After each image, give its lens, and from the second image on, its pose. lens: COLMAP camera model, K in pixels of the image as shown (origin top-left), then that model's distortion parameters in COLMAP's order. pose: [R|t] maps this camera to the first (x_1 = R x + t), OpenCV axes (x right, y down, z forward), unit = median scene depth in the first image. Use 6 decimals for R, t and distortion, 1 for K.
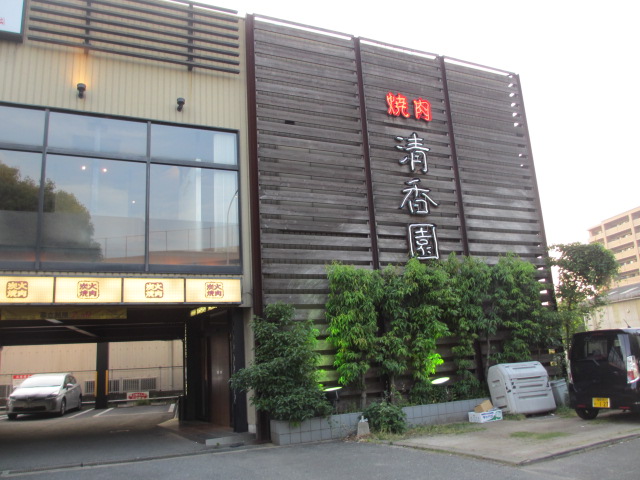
lens RADIAL K [[549.3, 0, 321.2], [0, 549.3, 241.3], [0, 0, 1]] dist [-0.058764, 0.033881]
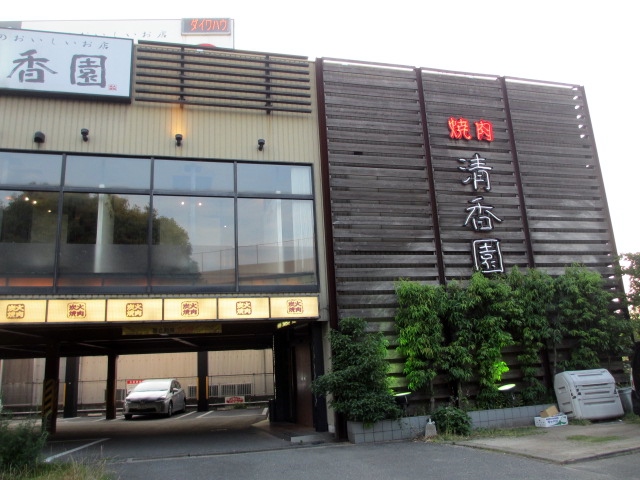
lens RADIAL K [[549.3, 0, 319.5], [0, 549.3, 239.9], [0, 0, 1]] dist [-0.058764, 0.033881]
pose [[0.985747, -0.035646, -0.164415, 0.043581], [0.033458, 0.999311, -0.016057, -0.027279], [0.164874, 0.010327, 0.986260, -0.111318]]
